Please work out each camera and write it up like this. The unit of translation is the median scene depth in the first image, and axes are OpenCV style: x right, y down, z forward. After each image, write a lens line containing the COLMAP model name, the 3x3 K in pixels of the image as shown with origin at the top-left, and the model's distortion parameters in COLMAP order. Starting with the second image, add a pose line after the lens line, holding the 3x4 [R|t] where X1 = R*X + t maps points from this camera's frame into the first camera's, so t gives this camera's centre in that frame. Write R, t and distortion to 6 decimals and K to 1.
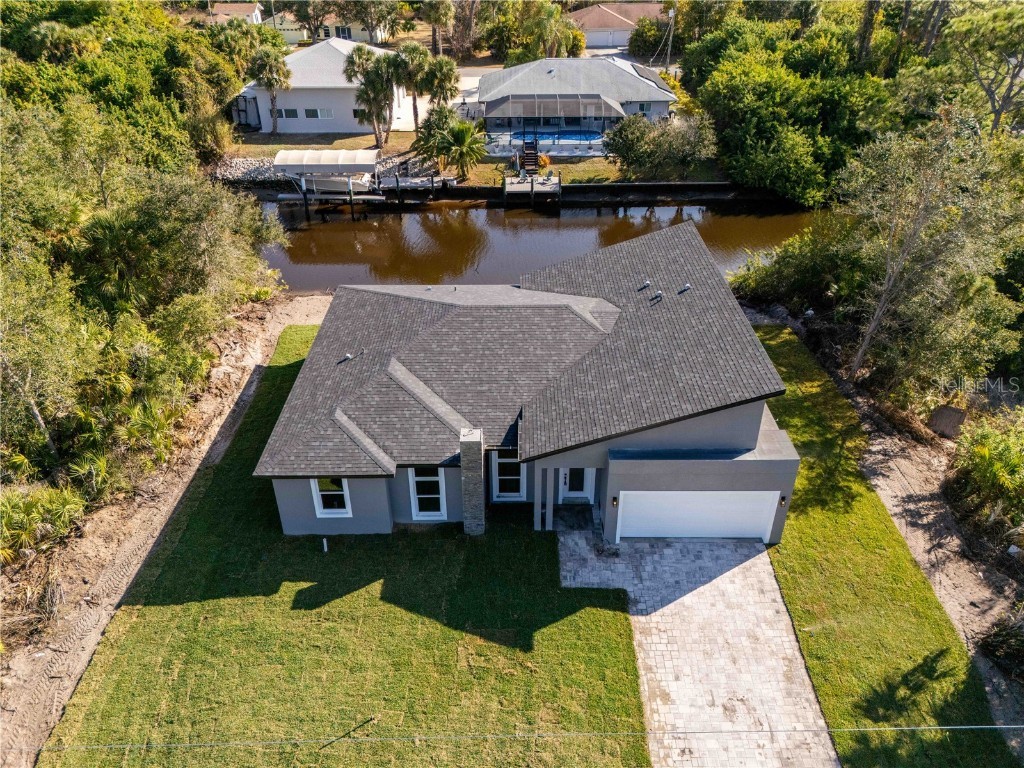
lens RADIAL K [[754.7, 0, 515.1], [0, 754.7, 384.6], [0, 0, 1]] dist [0.074831, -0.072276]
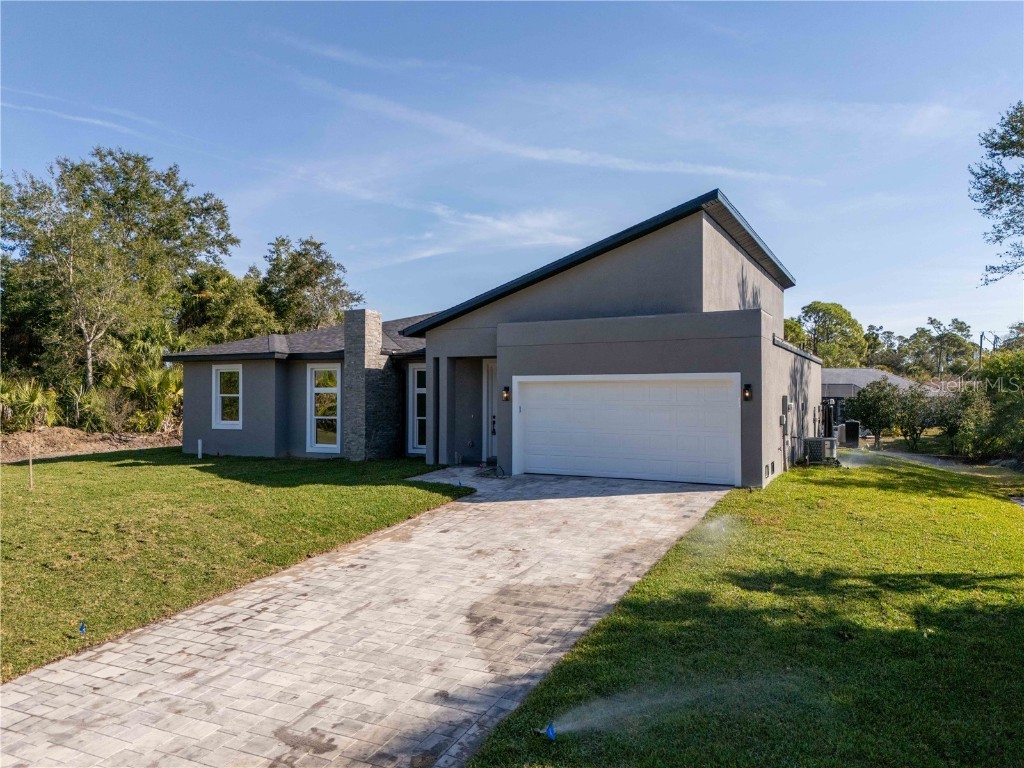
lens RADIAL K [[754.7, 0, 515.1], [0, 754.7, 384.6], [0, 0, 1]] dist [0.074831, -0.072276]
pose [[0.894946, -0.000348, -0.446174, 0.432784], [-0.244981, 0.835392, -0.492041, 0.468882], [0.372901, 0.549655, 0.747545, 0.440065]]
